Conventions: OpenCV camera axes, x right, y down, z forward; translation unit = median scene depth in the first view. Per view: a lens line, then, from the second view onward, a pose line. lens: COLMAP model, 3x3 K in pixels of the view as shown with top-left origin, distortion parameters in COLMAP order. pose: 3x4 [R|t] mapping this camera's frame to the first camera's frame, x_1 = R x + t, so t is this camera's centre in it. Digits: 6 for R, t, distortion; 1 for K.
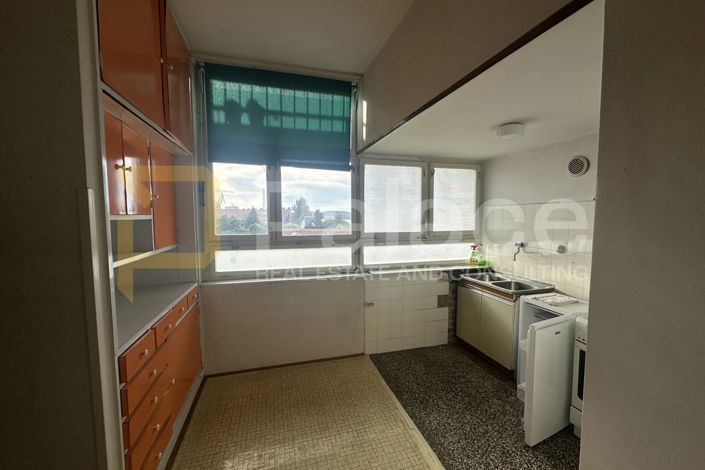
lens RADIAL K [[283.2, 0, 348.6], [0, 283.2, 235.0], [0, 0, 1]] dist [-0.008412, 0.000926]
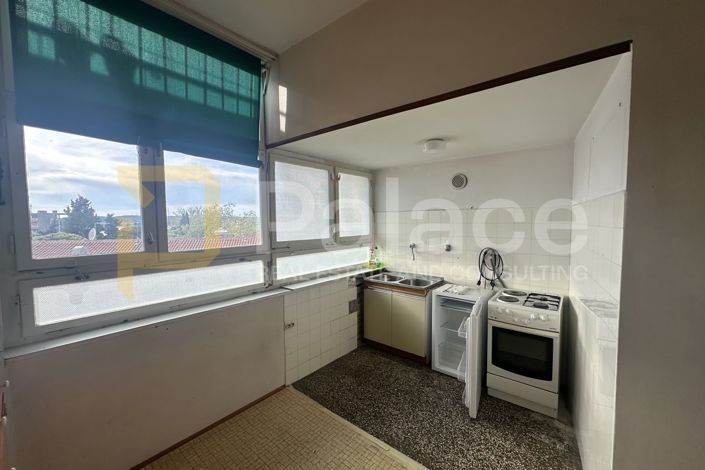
lens RADIAL K [[283.2, 0, 352.4], [0, 283.2, 235.5], [0, 0, 1]] dist [-0.008412, 0.000926]
pose [[0.822450, -0.034143, 0.567812, -0.250019], [0.043741, 0.999038, -0.003284, -0.015104], [-0.567154, 0.027538, 0.823152, 0.186593]]
